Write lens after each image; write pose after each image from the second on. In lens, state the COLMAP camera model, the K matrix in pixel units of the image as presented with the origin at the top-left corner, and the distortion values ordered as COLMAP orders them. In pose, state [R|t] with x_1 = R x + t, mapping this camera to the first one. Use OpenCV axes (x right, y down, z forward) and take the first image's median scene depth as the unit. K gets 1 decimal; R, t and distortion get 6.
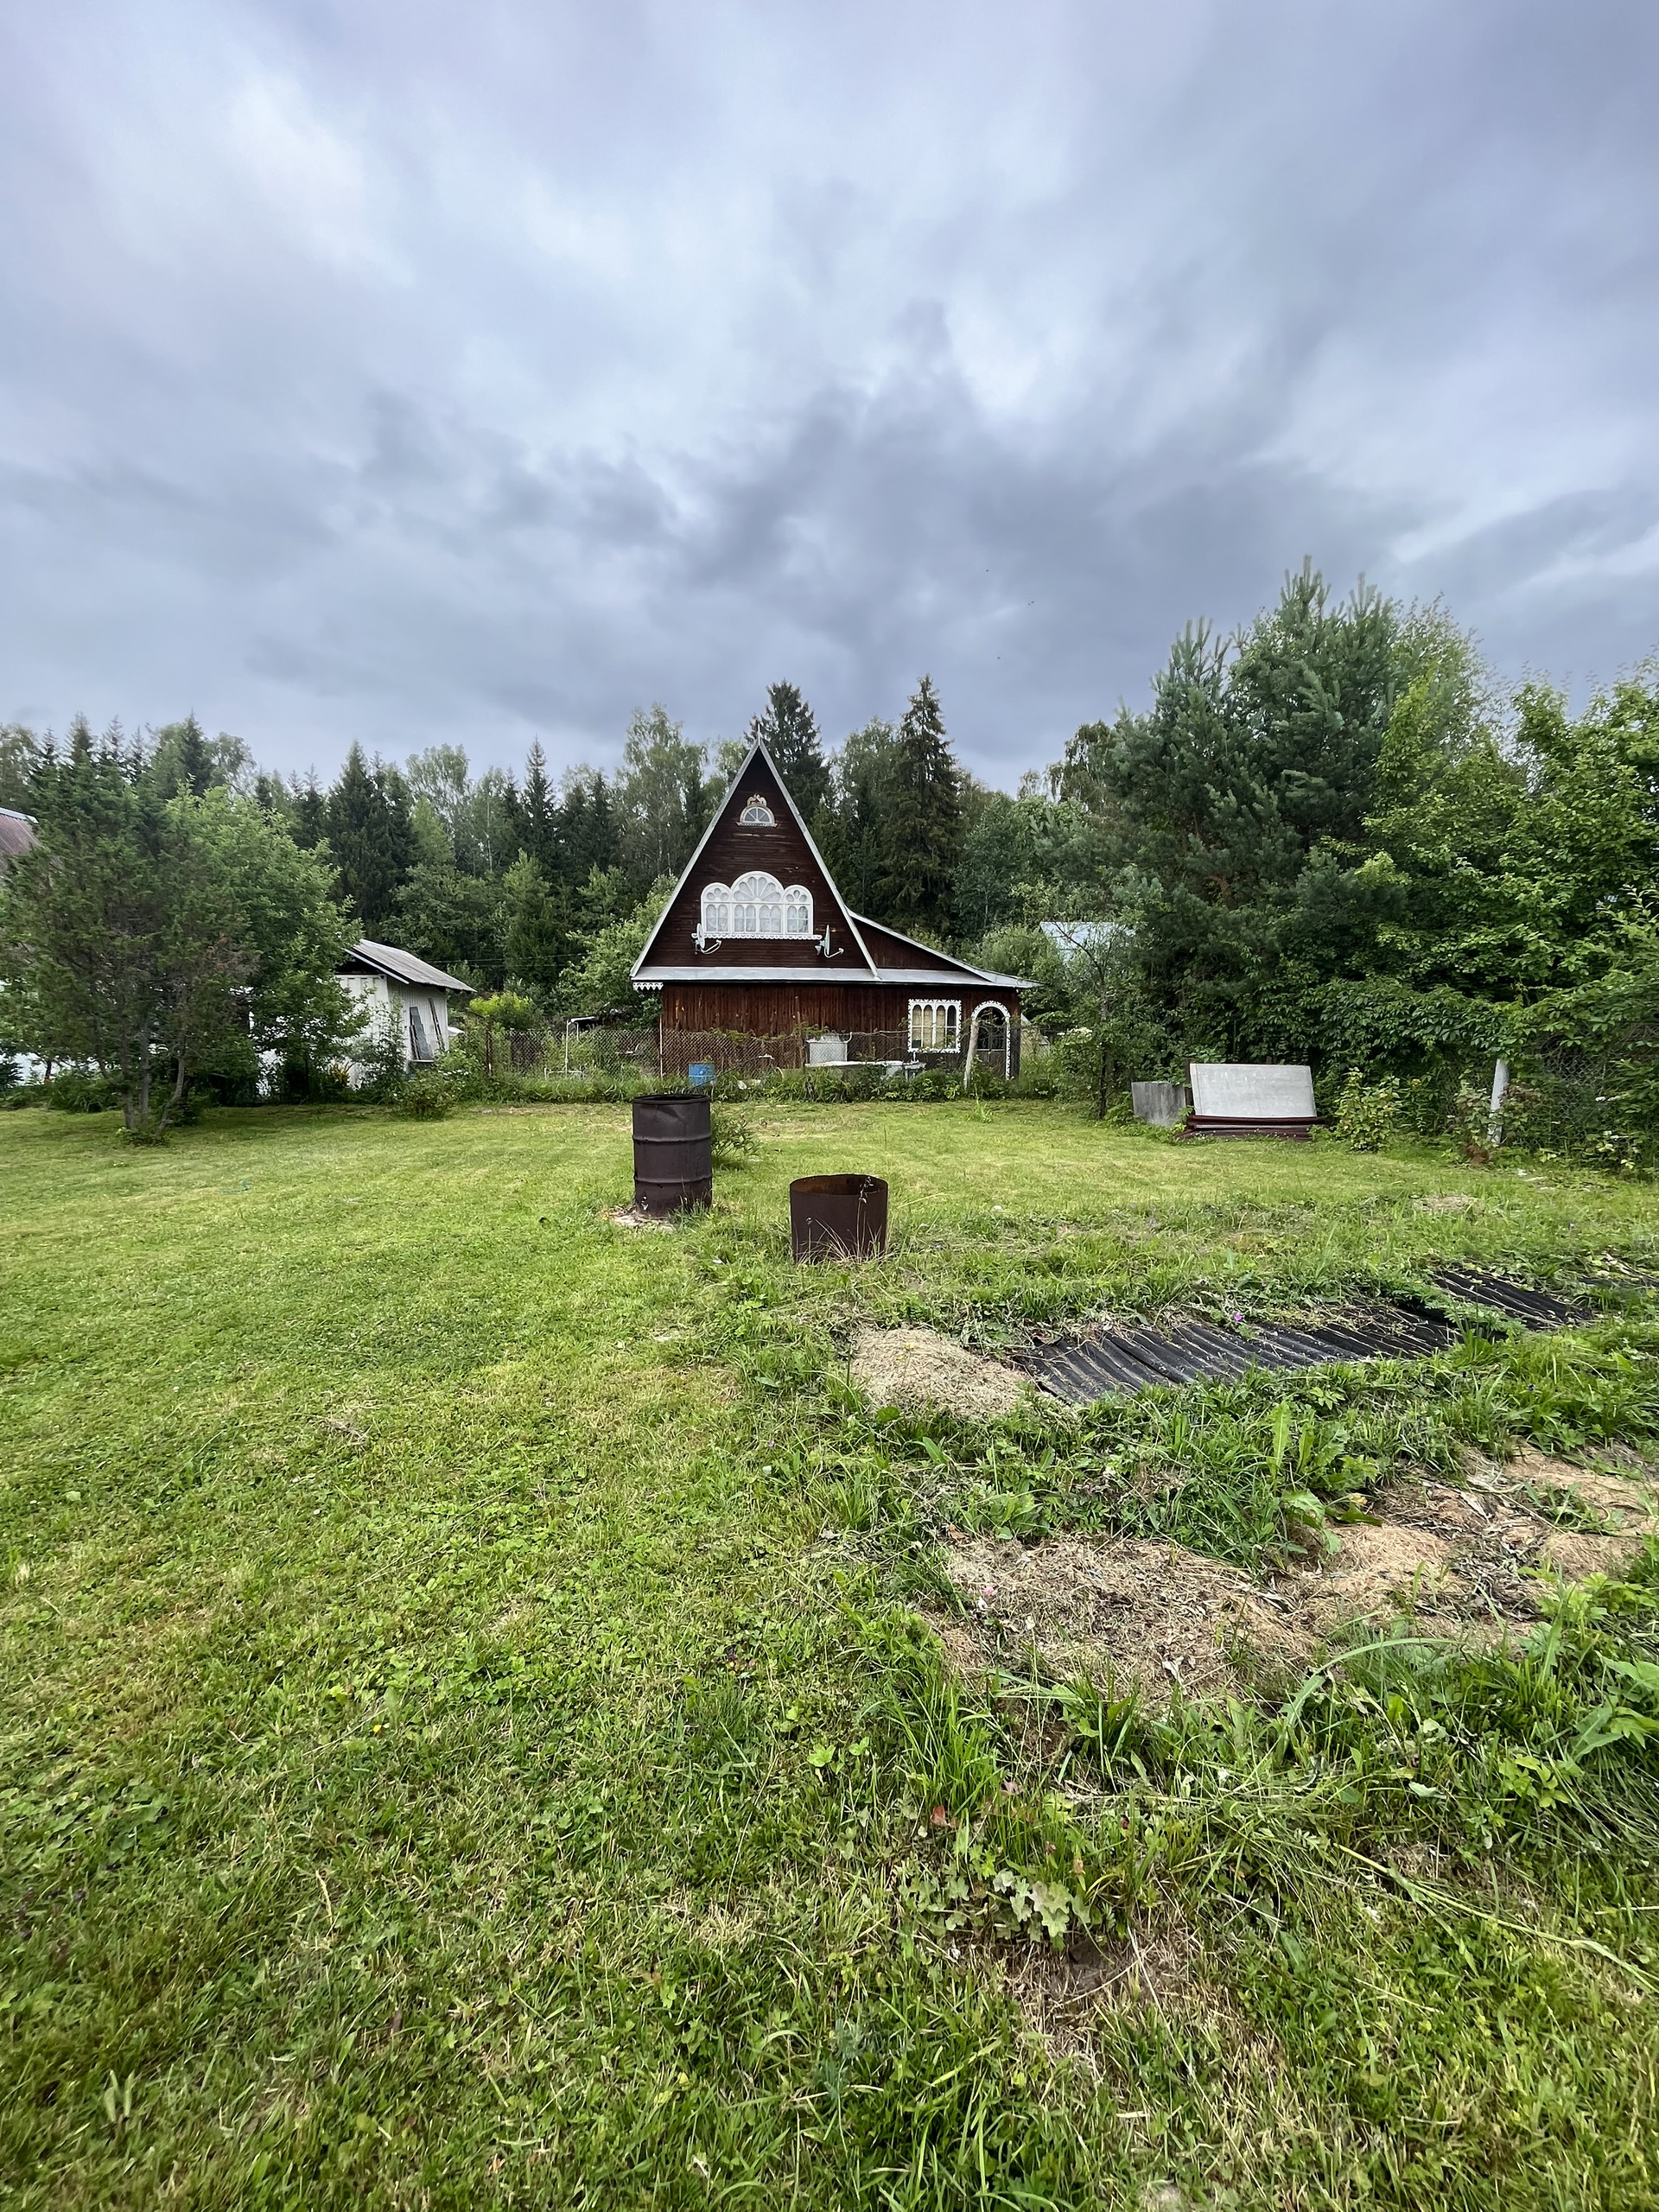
lens RADIAL K [[895.3, 0, 830.5], [0, 895.3, 1112.8], [0, 0, 1]] dist [-0.002184, -0.000206]
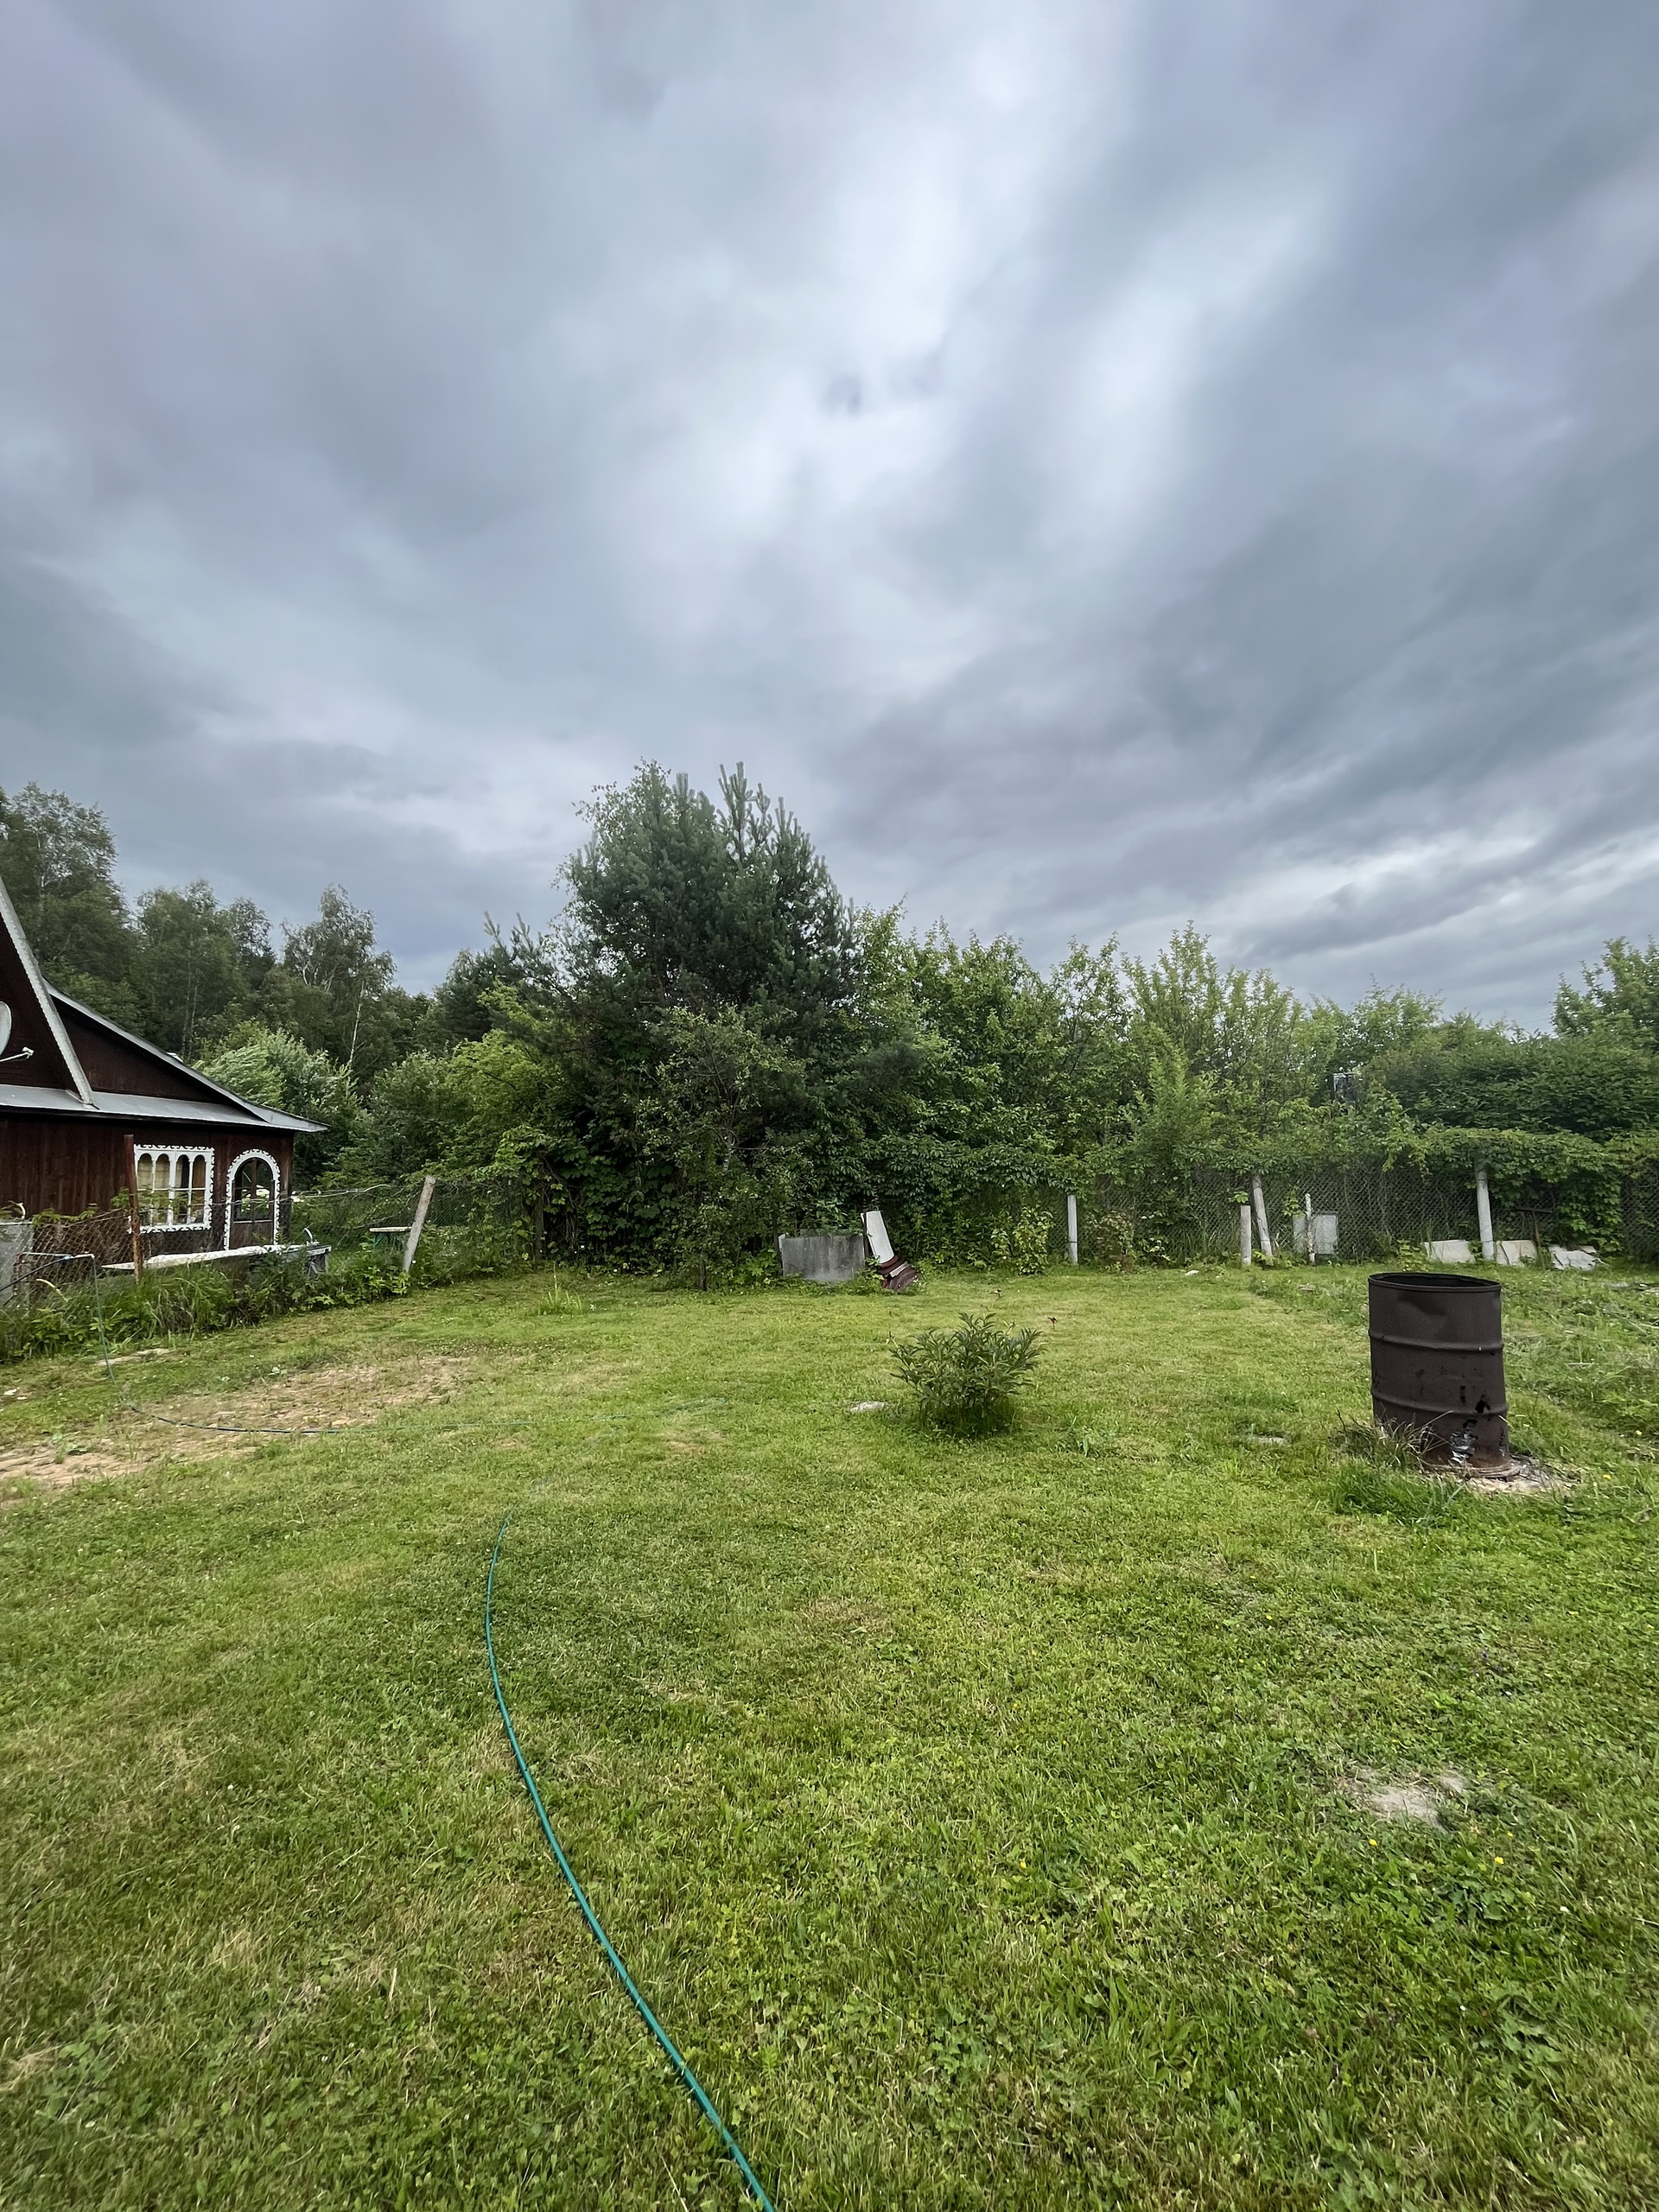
lens RADIAL K [[895.3, 0, 826.5], [0, 895.3, 1109.0], [0, 0, 1]] dist [-0.002184, -0.000206]
pose [[0.405776, 0.049313, 0.912641, -0.266307], [0.112967, 0.988181, -0.103622, -0.036144], [-0.906964, 0.145145, 0.395409, 0.338466]]
